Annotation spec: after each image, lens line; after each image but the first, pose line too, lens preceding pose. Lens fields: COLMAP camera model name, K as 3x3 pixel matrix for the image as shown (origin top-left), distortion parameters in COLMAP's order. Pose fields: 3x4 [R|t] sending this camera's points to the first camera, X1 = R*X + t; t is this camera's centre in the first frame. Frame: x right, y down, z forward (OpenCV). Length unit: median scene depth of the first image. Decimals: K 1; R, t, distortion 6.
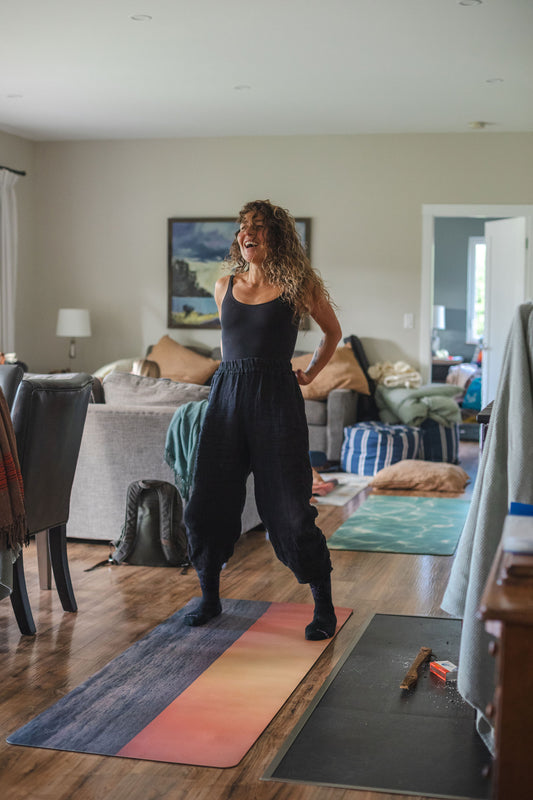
lens RADIAL K [[1192.2, 0, 266.5], [0, 1192.2, 400.0], [0, 0, 1]] dist [-0.097846, -0.048492]
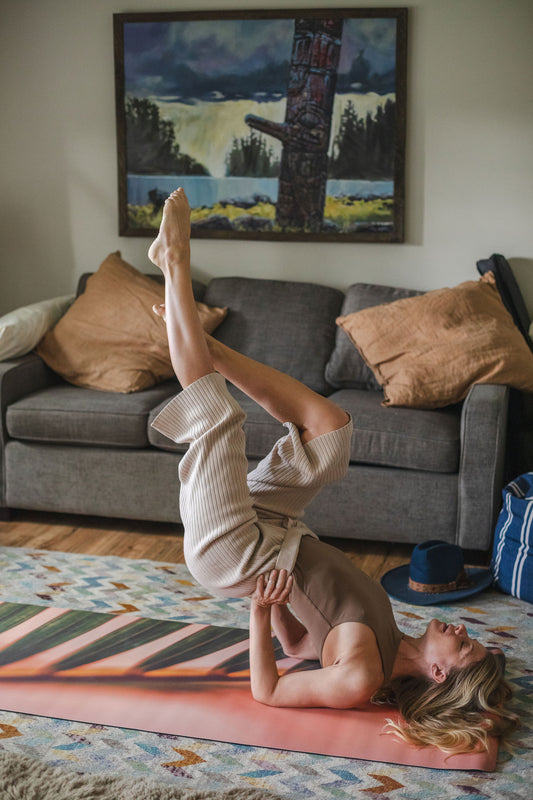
lens RADIAL K [[1192.2, 0, 266.5], [0, 1192.2, 400.0], [0, 0, 1]] dist [-0.097846, -0.048492]
pose [[0.999830, -0.005985, -0.017444, -0.012242], [0.008330, 0.990451, 0.137616, -0.061139], [0.016454, -0.137738, 0.990332, 0.496557]]
